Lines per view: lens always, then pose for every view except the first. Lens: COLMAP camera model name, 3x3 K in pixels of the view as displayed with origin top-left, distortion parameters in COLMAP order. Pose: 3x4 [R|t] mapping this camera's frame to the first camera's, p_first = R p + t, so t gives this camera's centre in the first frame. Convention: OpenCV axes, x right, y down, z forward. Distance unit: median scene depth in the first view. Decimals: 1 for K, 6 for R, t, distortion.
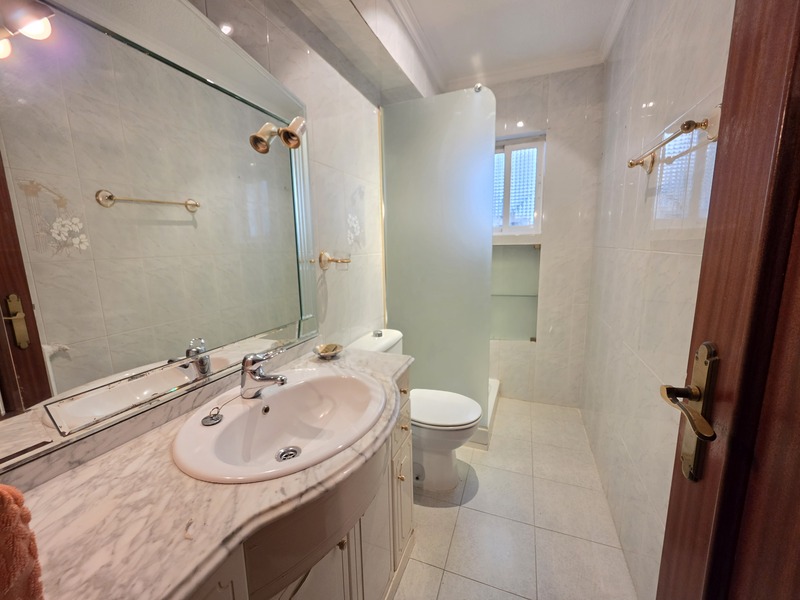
lens RADIAL K [[321.2, 0, 399.8], [0, 321.2, 298.7], [0, 0, 1]] dist [-0.005612, 0.001108]
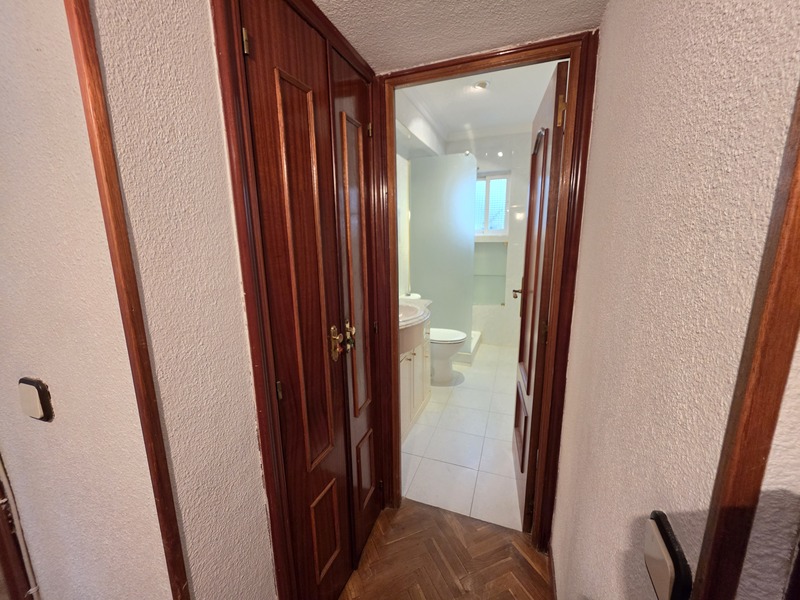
lens RADIAL K [[321.2, 0, 400.0], [0, 321.2, 301.8], [0, 0, 1]] dist [-0.005612, 0.001108]
pose [[0.999844, 0.003930, 0.017202, -0.121044], [-0.004593, 0.999241, 0.038694, 0.071375], [-0.017037, -0.038767, 0.999103, -0.633191]]
